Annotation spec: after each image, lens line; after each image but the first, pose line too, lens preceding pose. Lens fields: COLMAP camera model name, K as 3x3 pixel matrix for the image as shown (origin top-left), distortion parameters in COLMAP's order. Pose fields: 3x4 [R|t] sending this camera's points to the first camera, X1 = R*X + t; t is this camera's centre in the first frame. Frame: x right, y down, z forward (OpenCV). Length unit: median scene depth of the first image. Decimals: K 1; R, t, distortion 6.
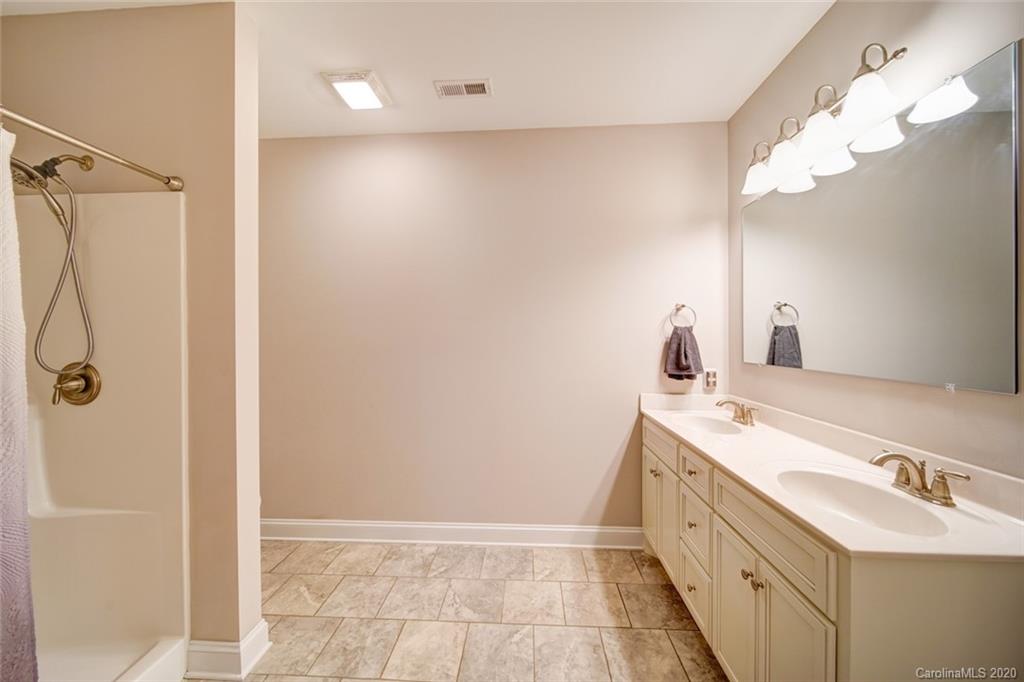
lens RADIAL K [[360.5, 0, 510.7], [0, 360.5, 340.9], [0, 0, 1]] dist [-0.000974, -0.001359]
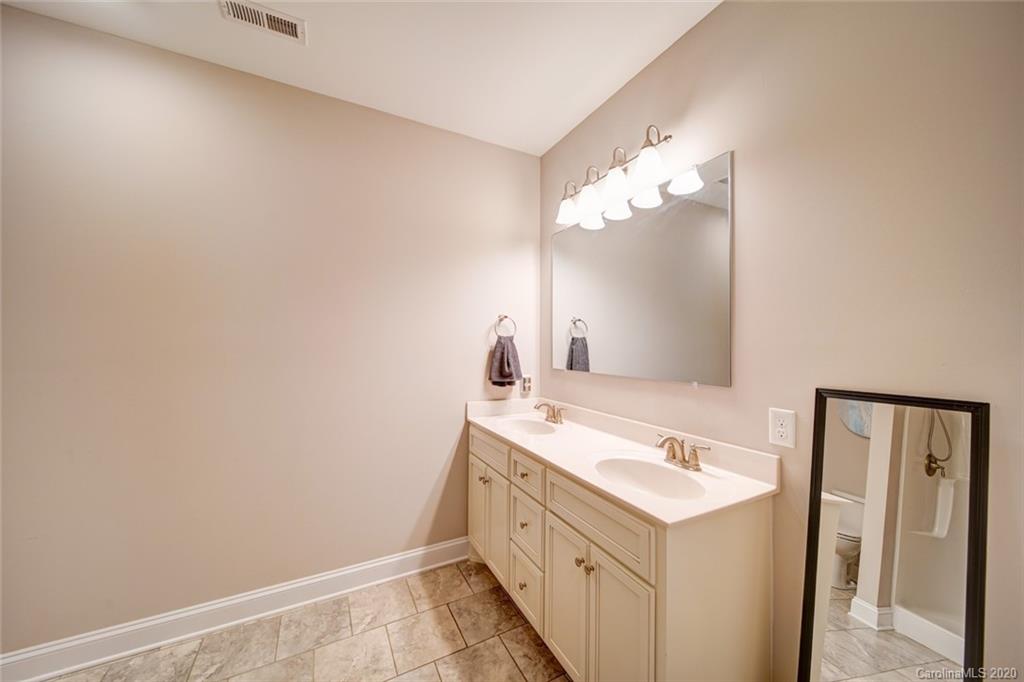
lens RADIAL K [[360.5, 0, 510.7], [0, 360.5, 340.9], [0, 0, 1]] dist [-0.000974, -0.001359]
pose [[0.857375, 0.014832, 0.514479, -0.064320], [-0.005239, 0.999784, -0.020091, -0.004992], [-0.514666, 0.014530, 0.857268, 0.087623]]
